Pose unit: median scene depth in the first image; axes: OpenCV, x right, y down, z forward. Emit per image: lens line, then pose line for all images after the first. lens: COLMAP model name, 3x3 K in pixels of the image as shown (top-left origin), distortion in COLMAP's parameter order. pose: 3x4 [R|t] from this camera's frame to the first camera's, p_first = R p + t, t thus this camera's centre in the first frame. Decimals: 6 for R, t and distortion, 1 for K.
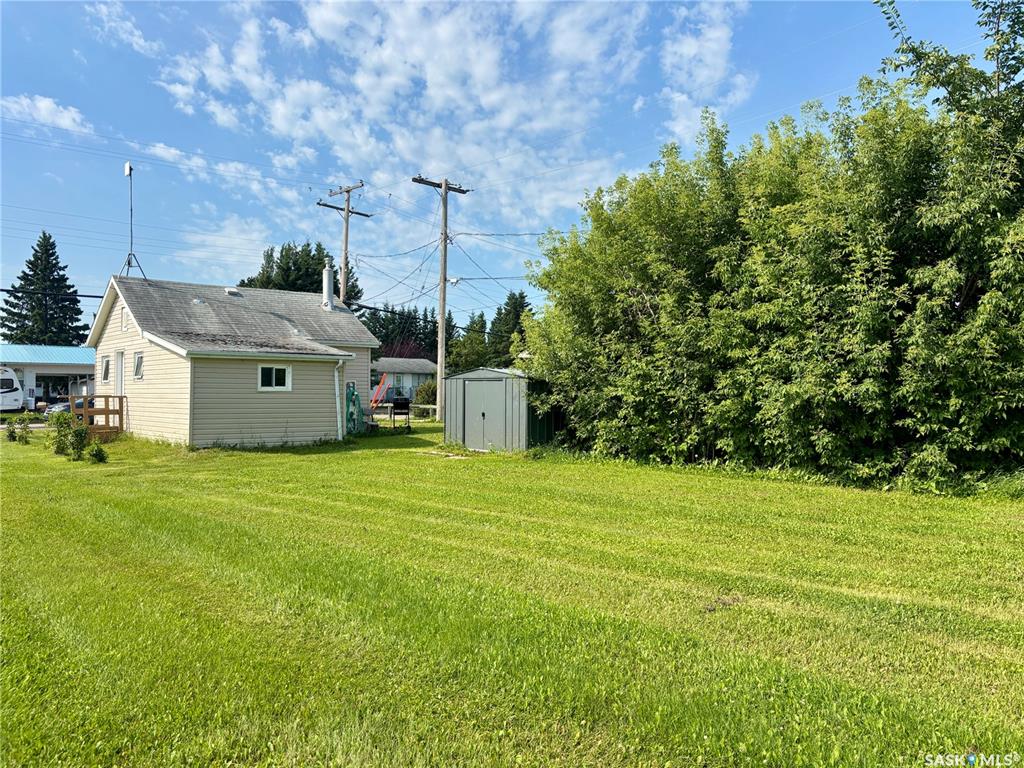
lens RADIAL K [[768.7, 0, 515.0], [0, 768.7, 385.6], [0, 0, 1]] dist [0.062324, -0.078907]
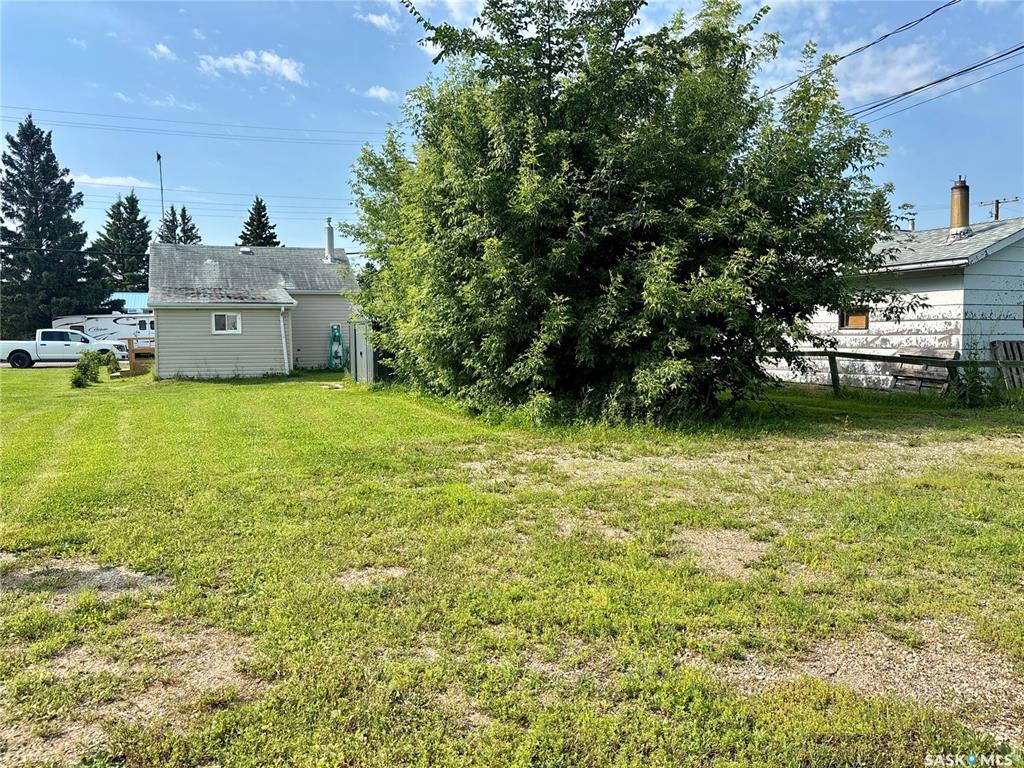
lens RADIAL K [[768.7, 0, 515.0], [0, 768.7, 385.6], [0, 0, 1]] dist [0.062324, -0.078907]
pose [[0.950650, 0.008493, -0.310150, 0.491512], [0.017388, 0.996596, 0.080587, -0.002276], [0.309778, -0.082003, 0.947266, -0.040235]]
